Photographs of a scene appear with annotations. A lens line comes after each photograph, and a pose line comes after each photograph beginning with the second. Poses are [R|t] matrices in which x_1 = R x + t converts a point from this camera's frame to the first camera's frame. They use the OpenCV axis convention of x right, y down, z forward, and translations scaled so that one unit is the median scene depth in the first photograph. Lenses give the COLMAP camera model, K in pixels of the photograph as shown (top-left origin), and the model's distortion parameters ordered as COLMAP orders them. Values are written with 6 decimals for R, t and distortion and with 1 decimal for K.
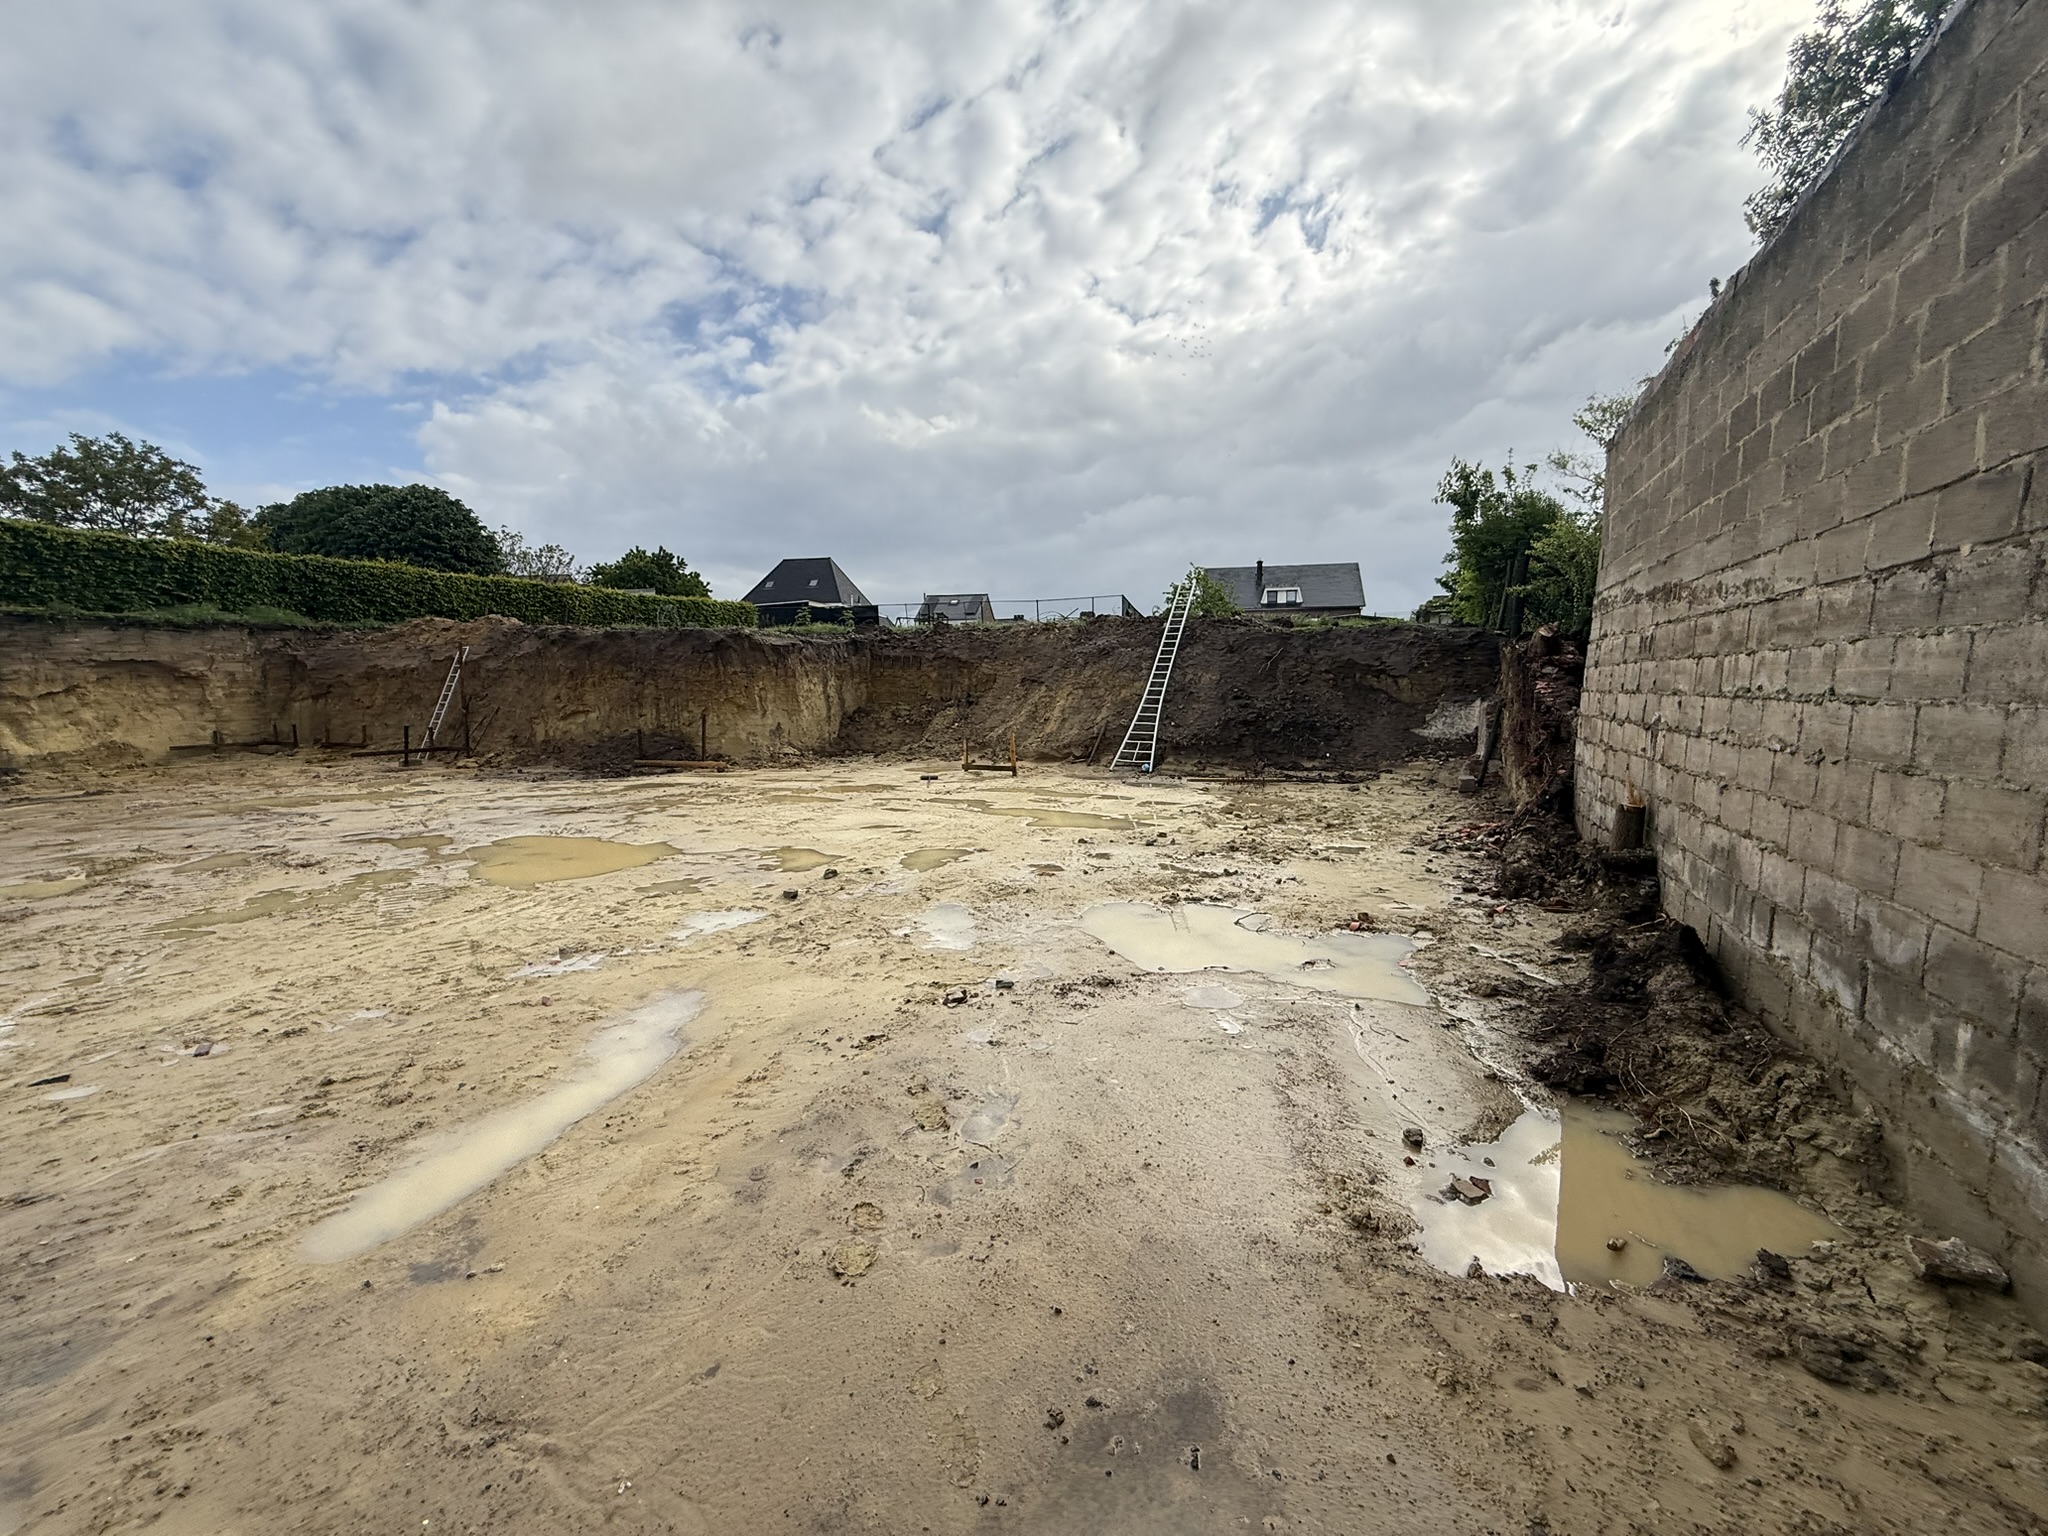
lens RADIAL K [[805.5, 0, 1027.3], [0, 805.5, 762.8], [0, 0, 1]] dist [-0.004210, -0.000363]
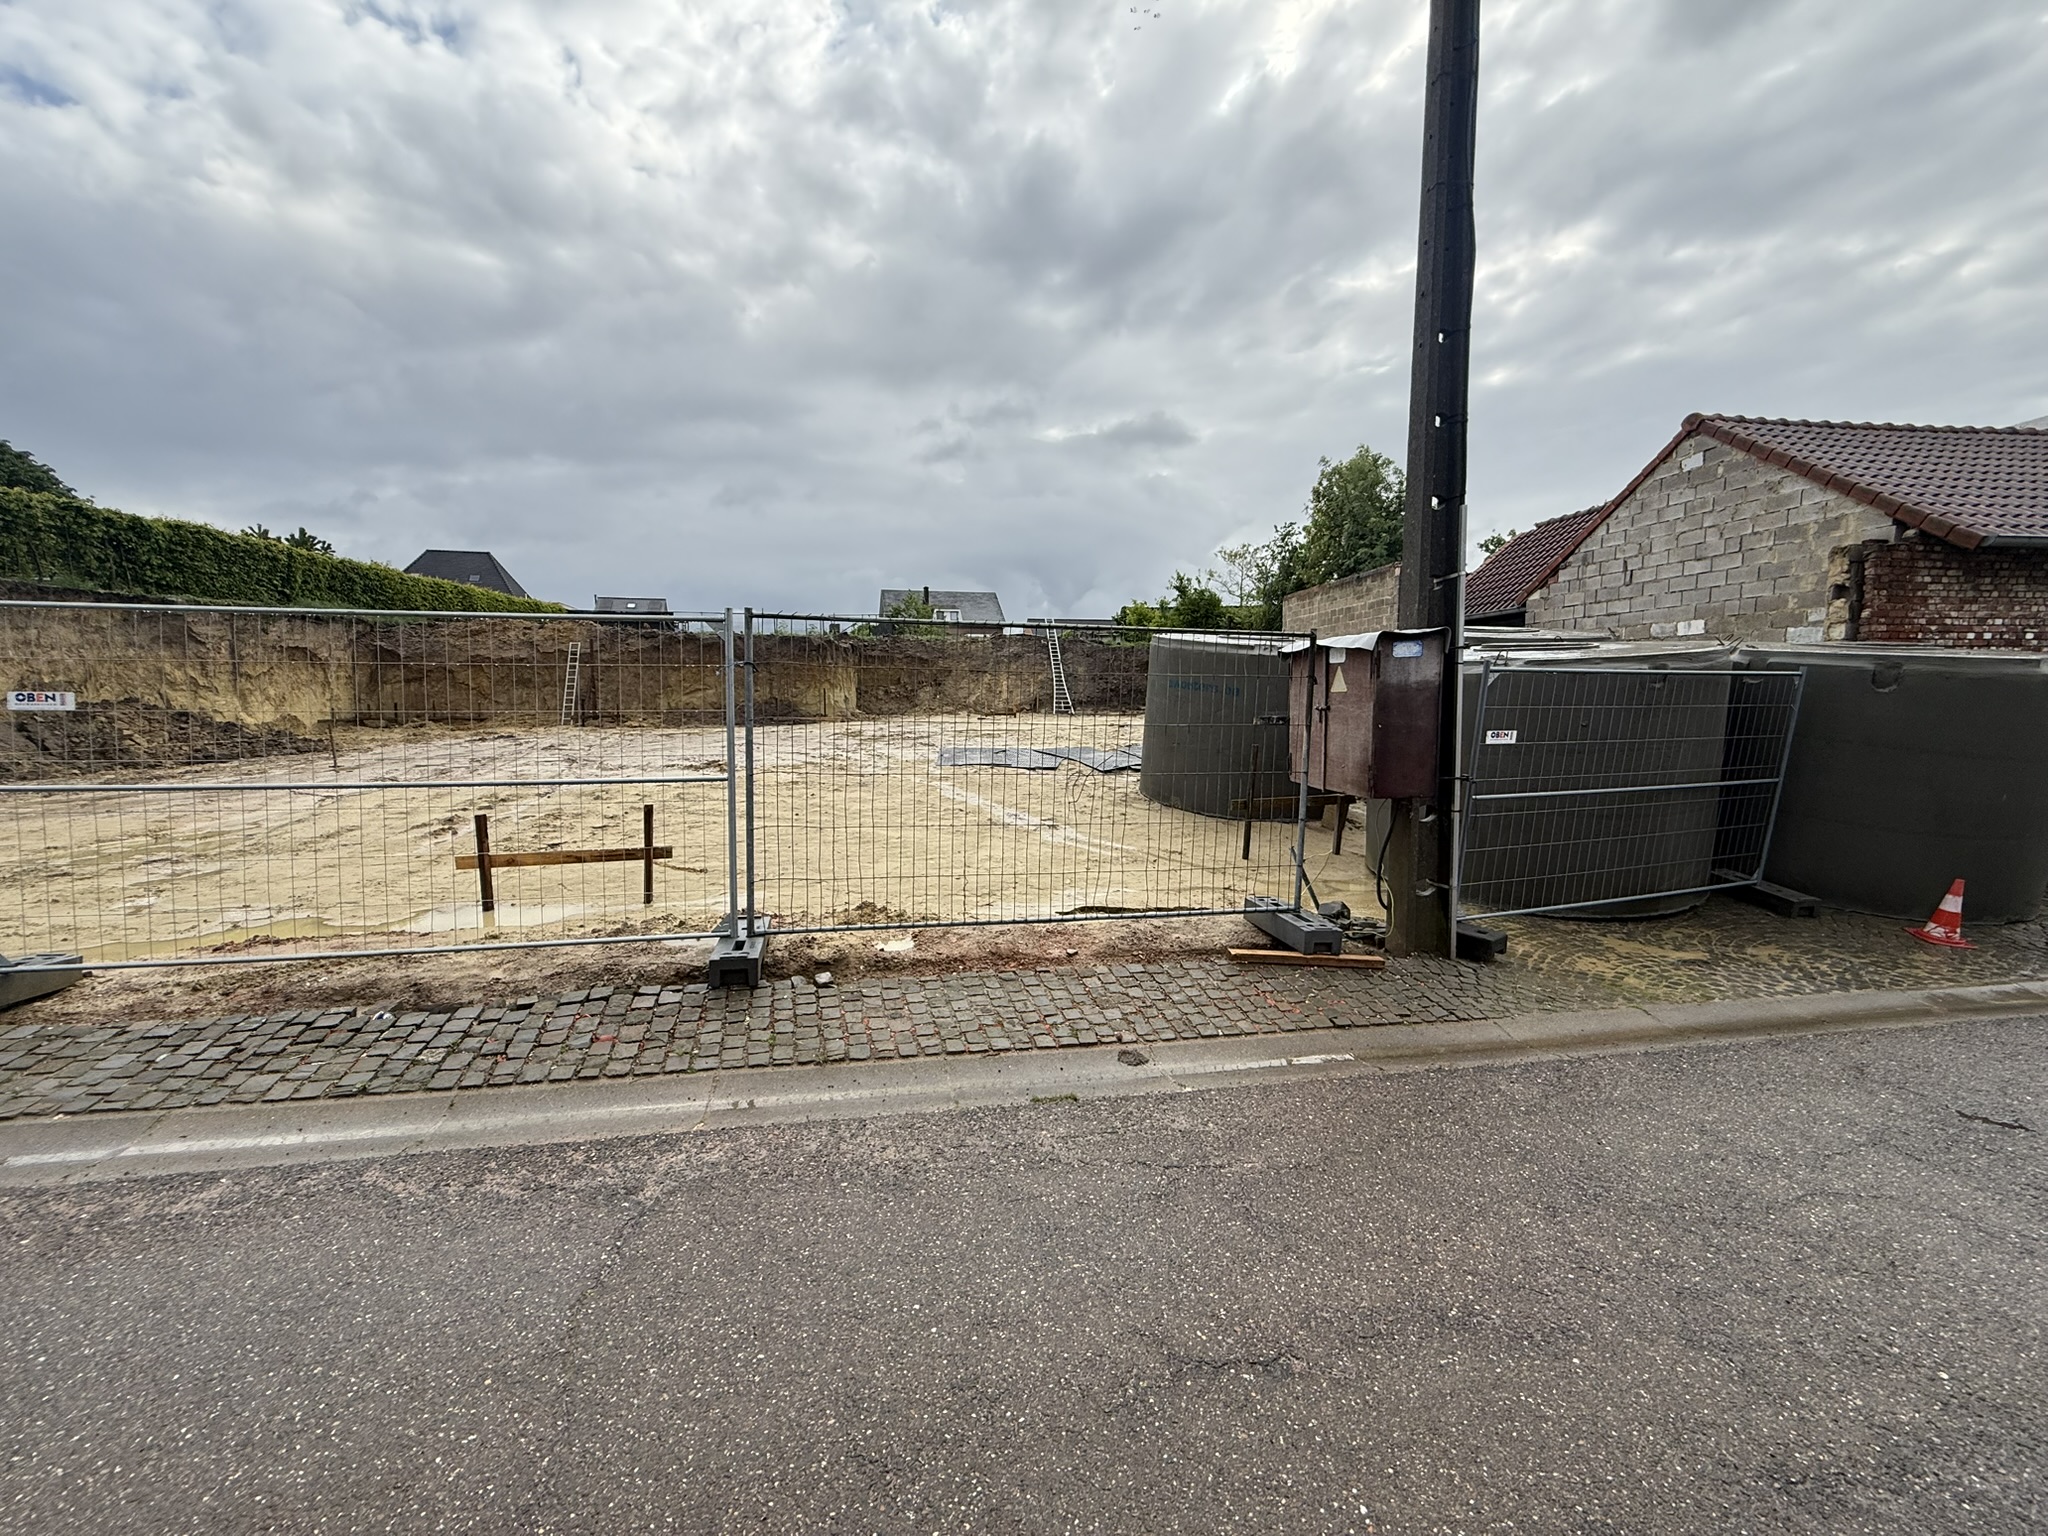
lens RADIAL K [[805.5, 0, 1020.9], [0, 805.5, 764.1], [0, 0, 1]] dist [-0.004210, -0.000363]
pose [[0.868090, -0.047367, 0.494142, -0.762144], [0.051609, 0.998655, 0.005063, 0.093723], [-0.493717, 0.021107, 0.869367, -0.555481]]
